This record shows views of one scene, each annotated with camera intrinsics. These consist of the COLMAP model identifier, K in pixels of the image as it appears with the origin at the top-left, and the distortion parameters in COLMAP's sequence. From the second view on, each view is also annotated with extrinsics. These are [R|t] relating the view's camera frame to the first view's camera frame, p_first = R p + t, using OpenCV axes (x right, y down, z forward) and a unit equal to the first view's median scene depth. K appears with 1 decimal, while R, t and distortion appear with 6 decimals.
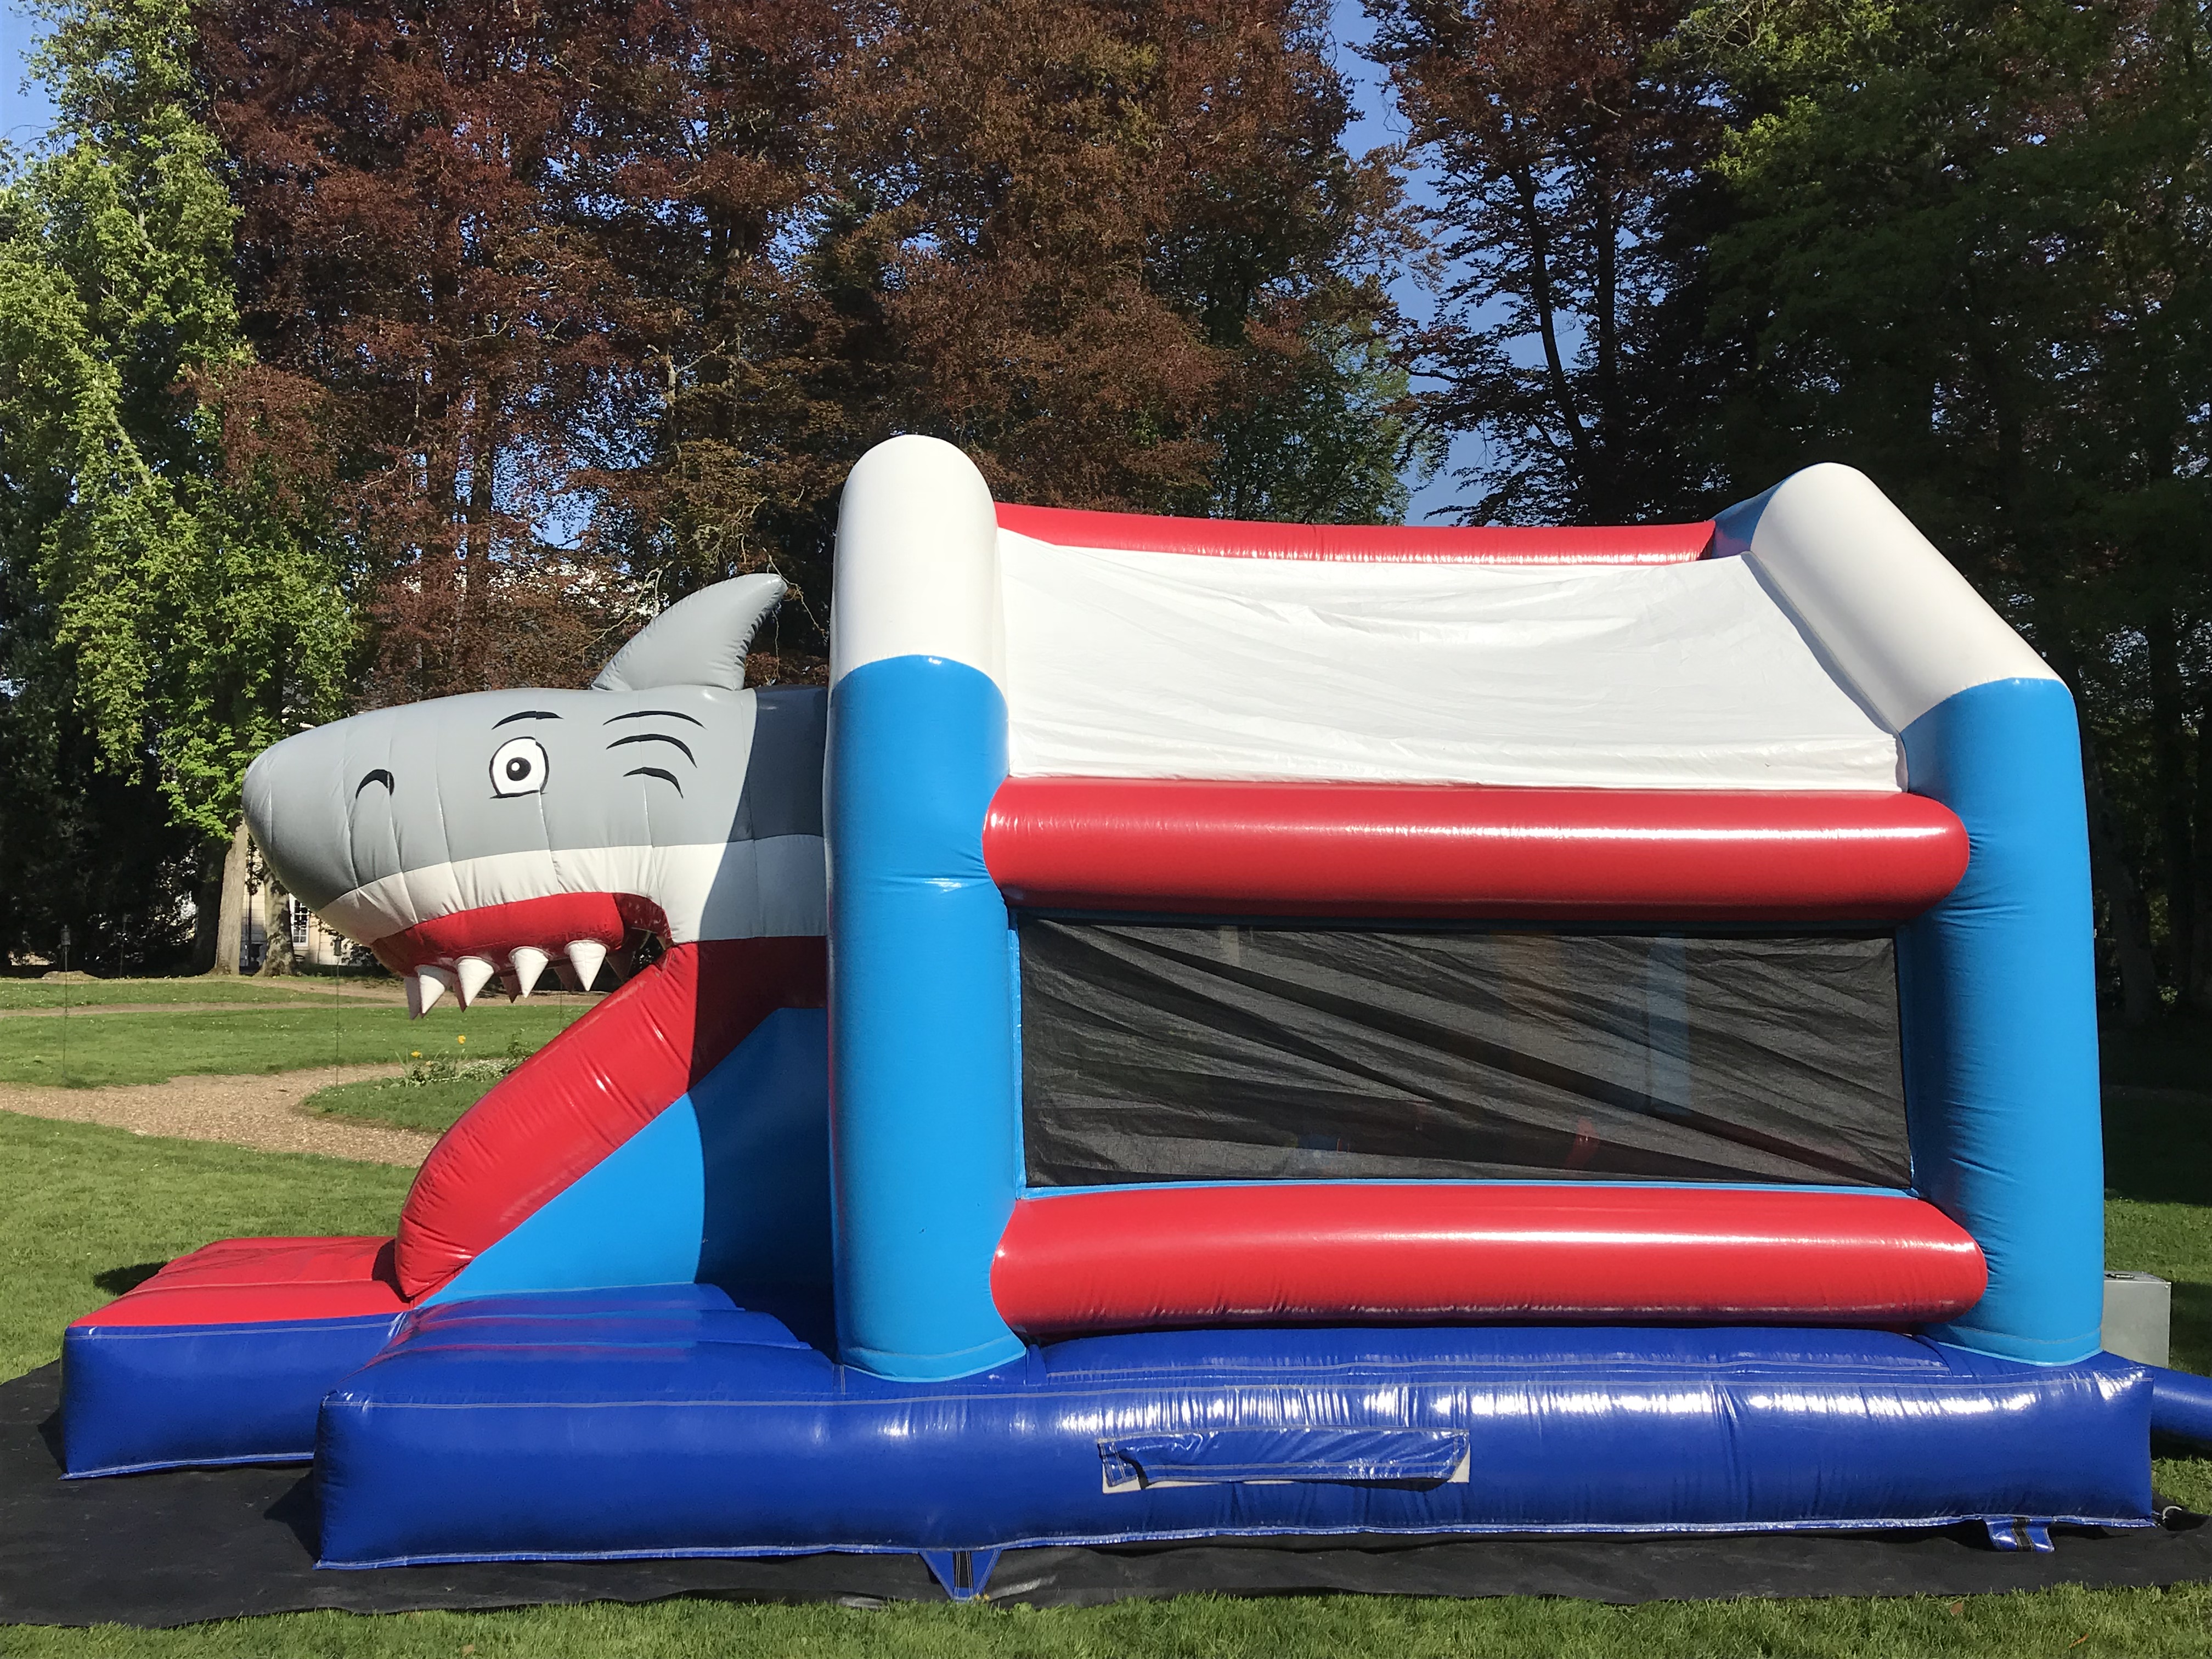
lens RADIAL K [[2188.1, 0, 1092.5], [0, 2188.1, 824.5], [0, 0, 1]] dist [0.031561, 0.000000]
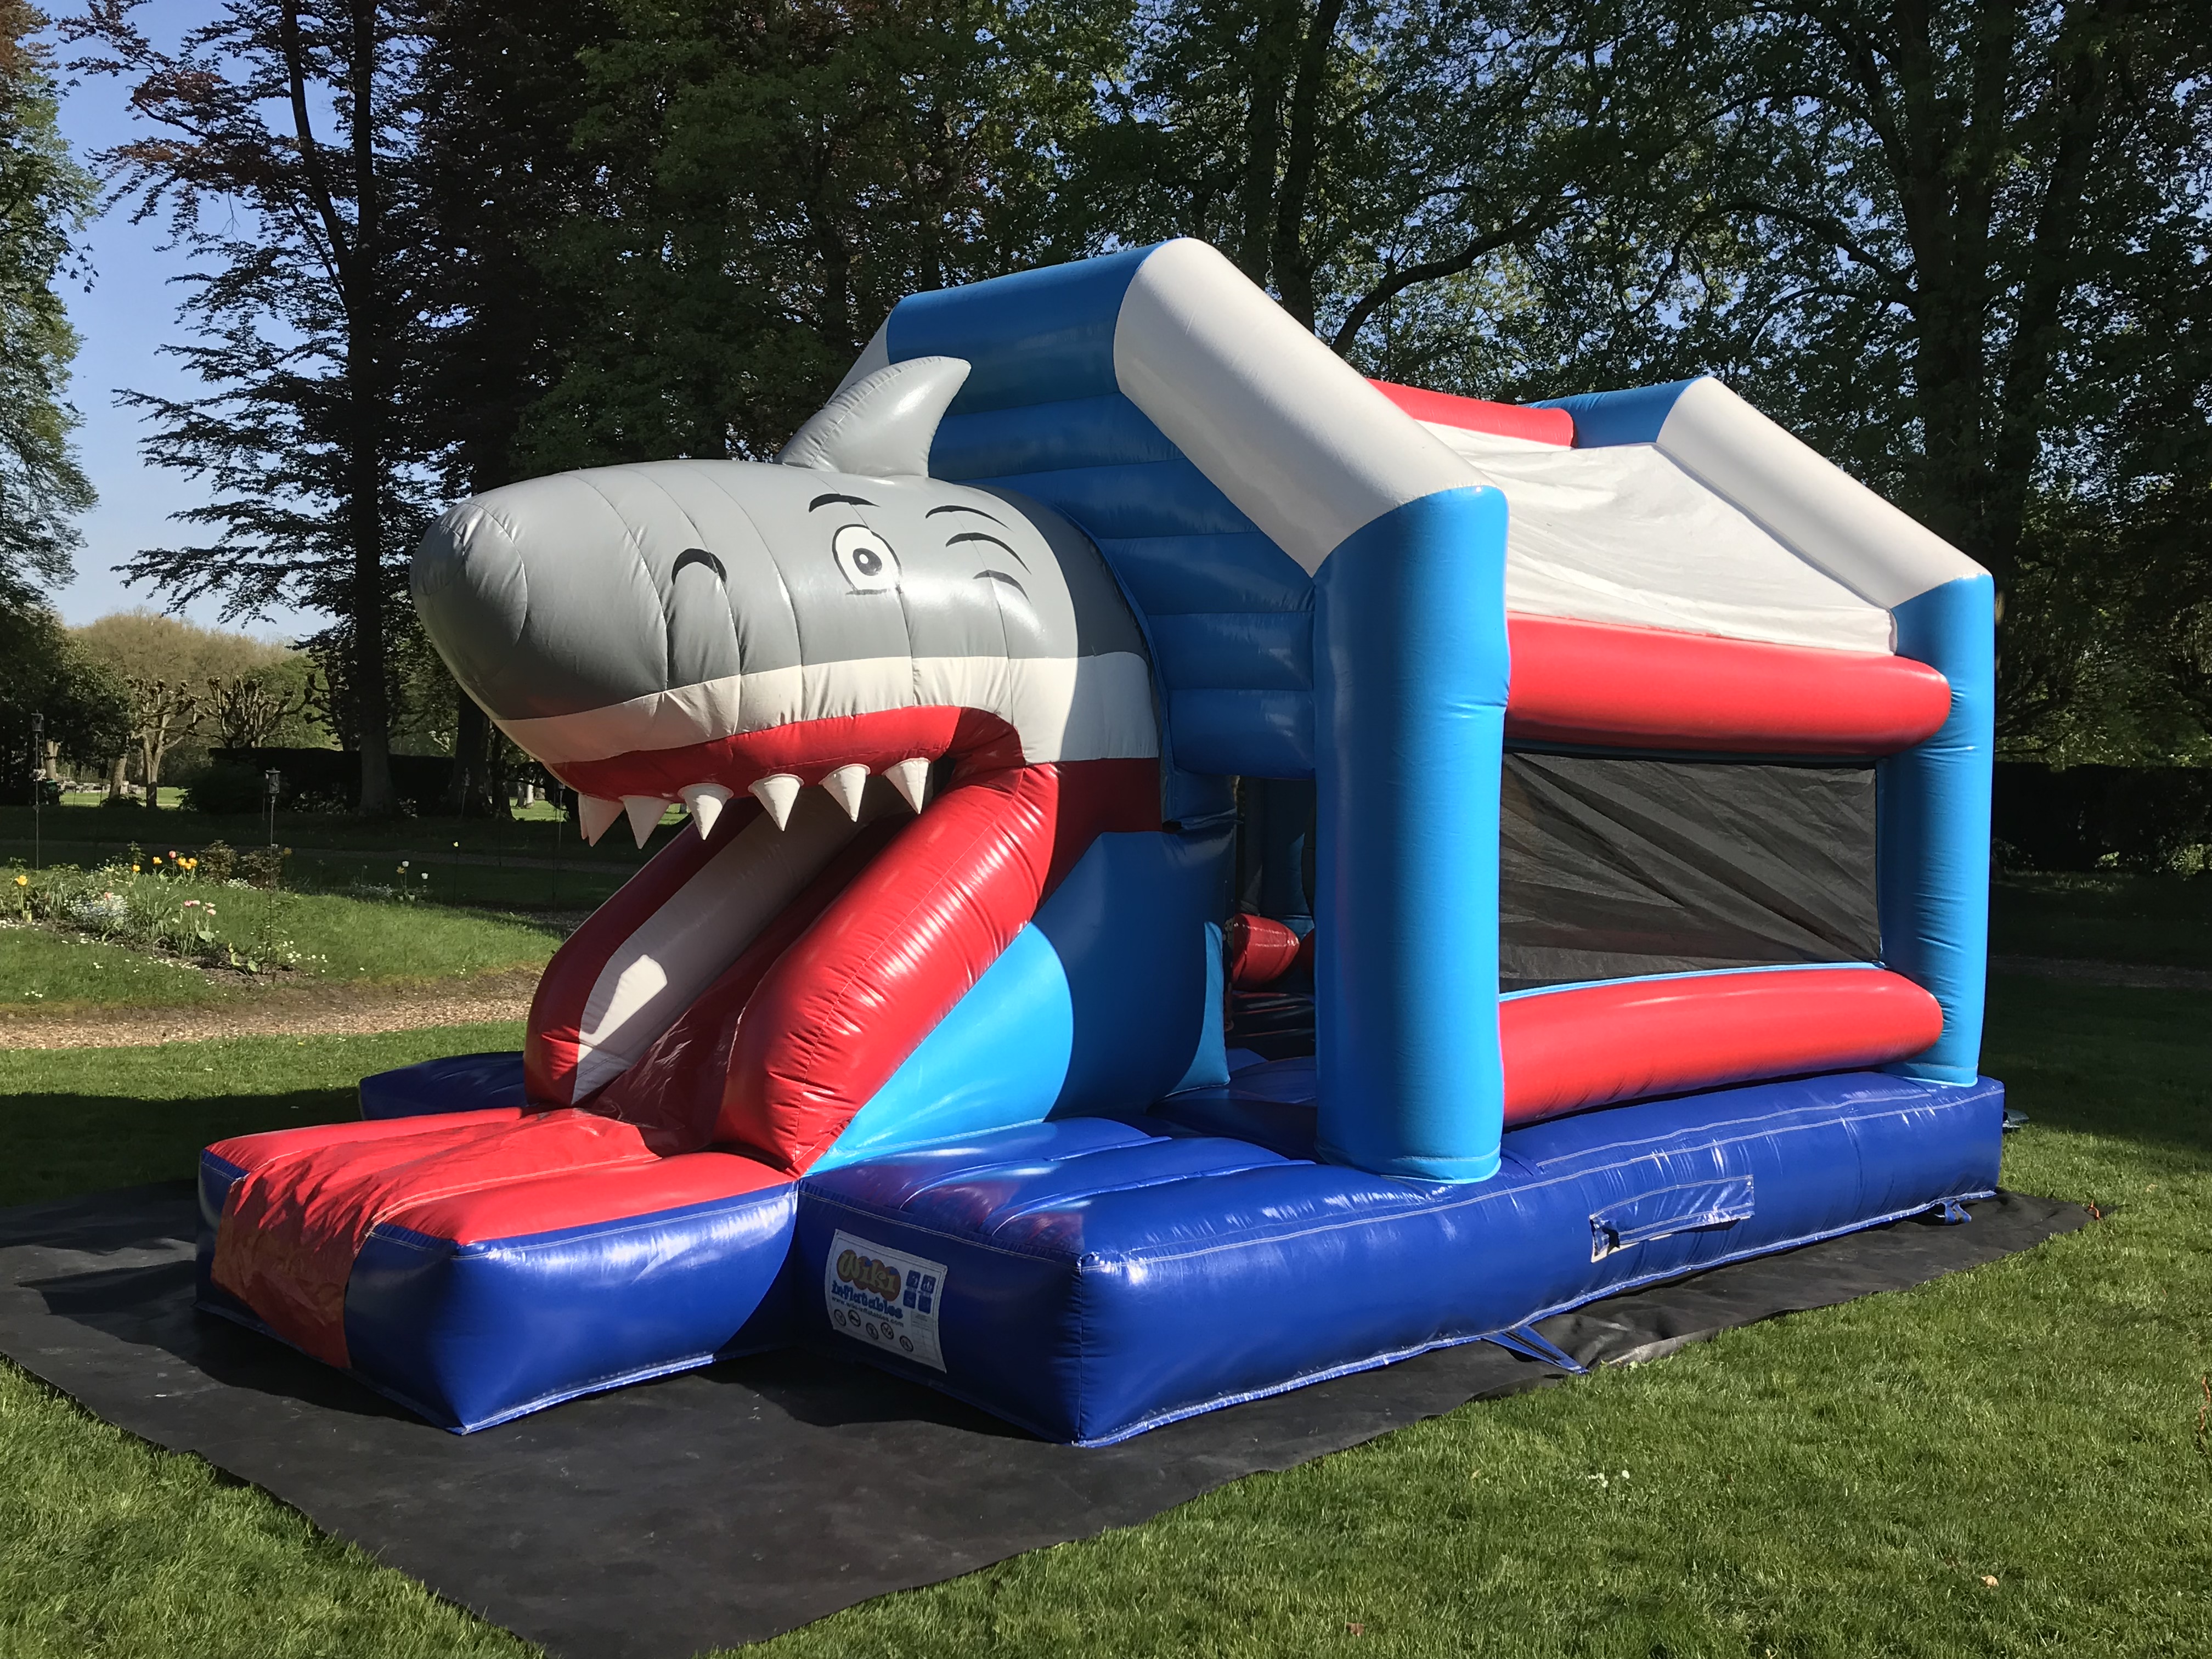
lens RADIAL K [[2188.1, 0, 1091.5], [0, 2188.1, 826.4], [0, 0, 1]] dist [0.031561, 0.000000]
pose [[0.791506, -0.006644, 0.611125, -0.729263], [-0.045449, 0.996532, 0.069697, 0.015085], [-0.609469, -0.082941, 0.788460, 0.246639]]
